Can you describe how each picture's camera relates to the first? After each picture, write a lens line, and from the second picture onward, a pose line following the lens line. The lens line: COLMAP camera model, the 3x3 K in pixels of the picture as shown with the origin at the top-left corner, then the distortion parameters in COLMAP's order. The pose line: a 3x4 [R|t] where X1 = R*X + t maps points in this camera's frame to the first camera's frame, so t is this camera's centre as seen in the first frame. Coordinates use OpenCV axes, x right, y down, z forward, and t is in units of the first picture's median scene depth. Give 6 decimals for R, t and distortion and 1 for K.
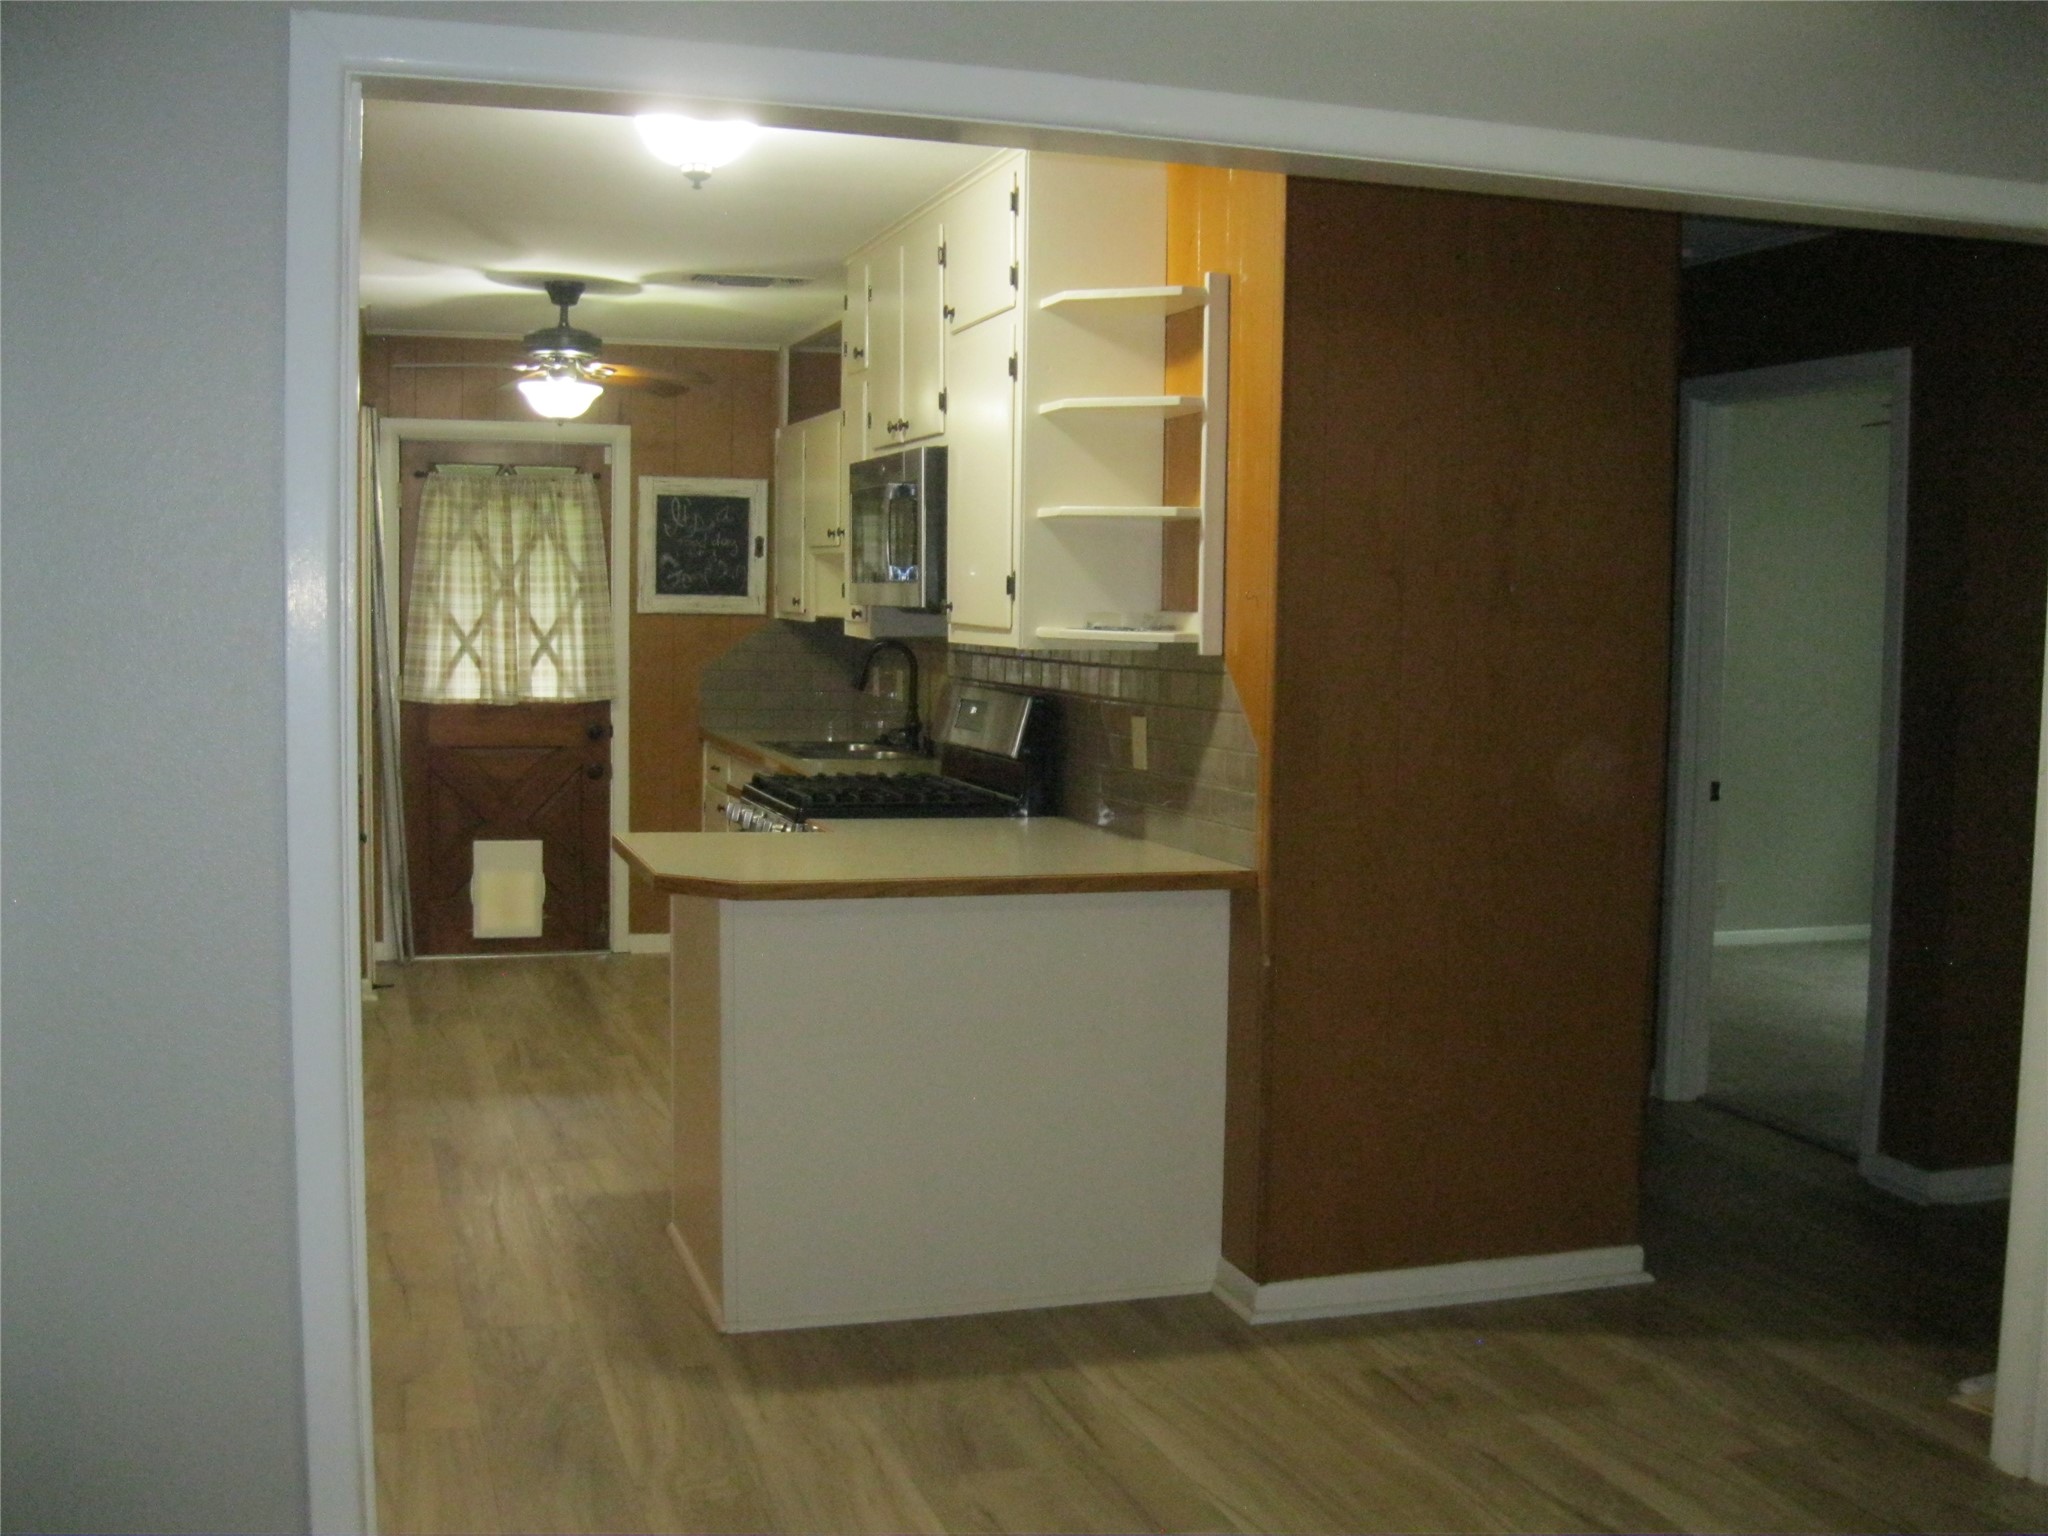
lens RADIAL K [[2094.4, 0, 1010.2], [0, 2094.4, 767.5], [0, 0, 1]] dist [-0.130221, 0.056468]
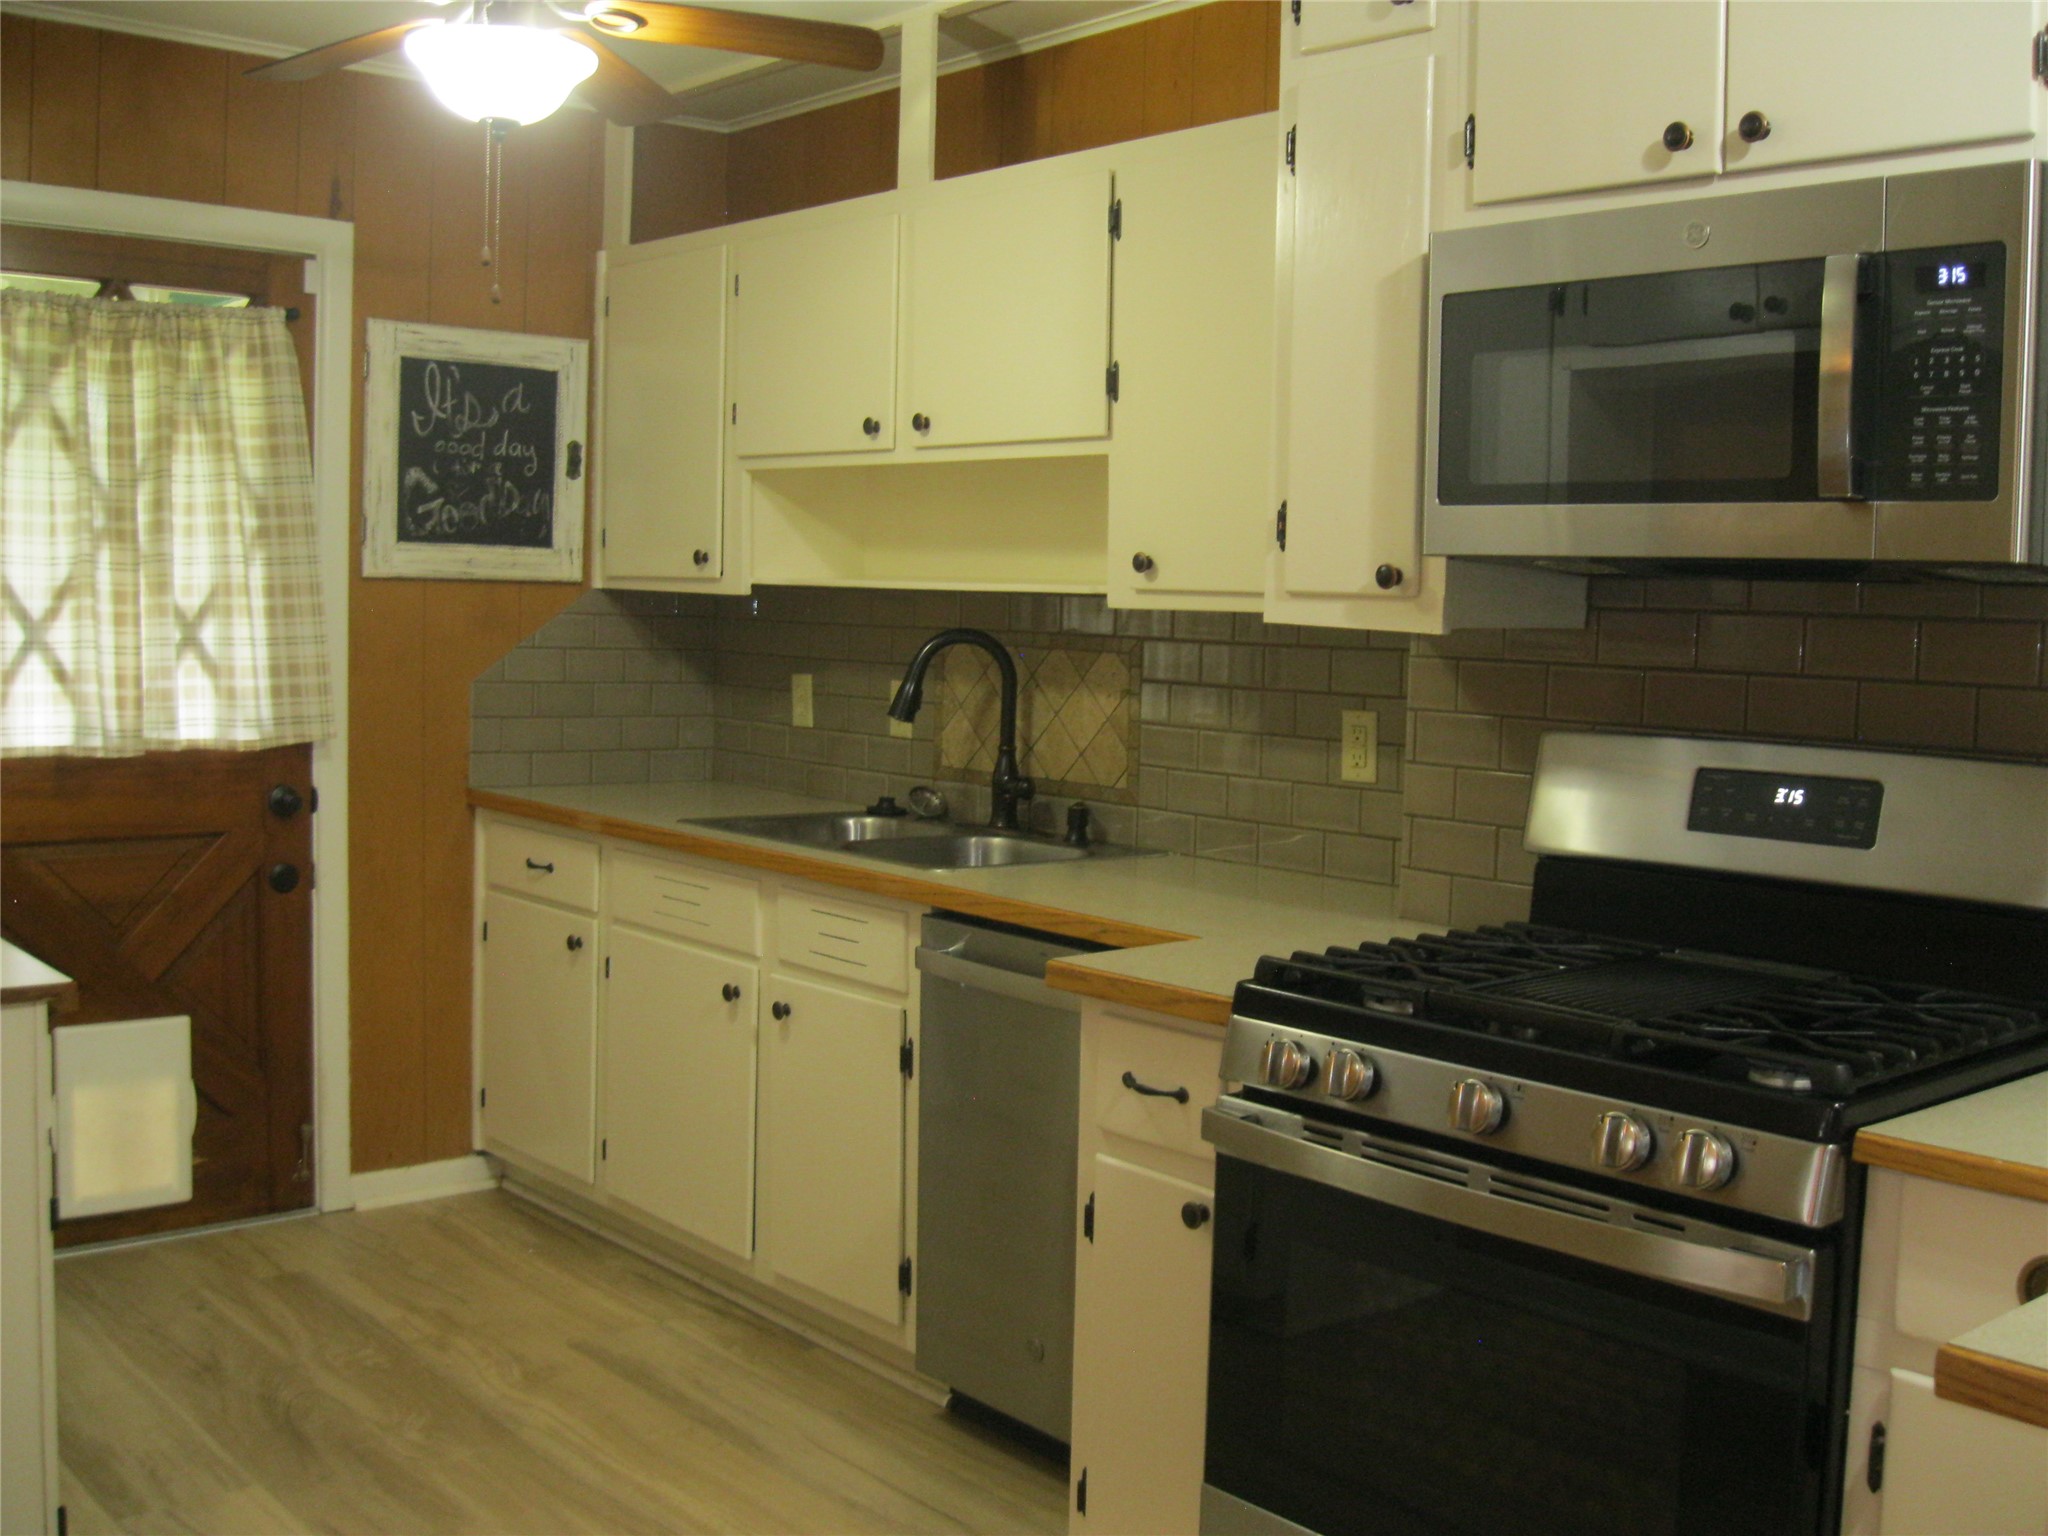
lens RADIAL K [[2094.4, 0, 1010.2], [0, 2094.4, 767.5], [0, 0, 1]] dist [-0.130221, 0.056468]
pose [[0.916343, -0.025220, 0.399599, -0.241451], [0.022166, 0.999679, 0.012263, -0.028520], [-0.399780, -0.002379, 0.916608, 0.454157]]
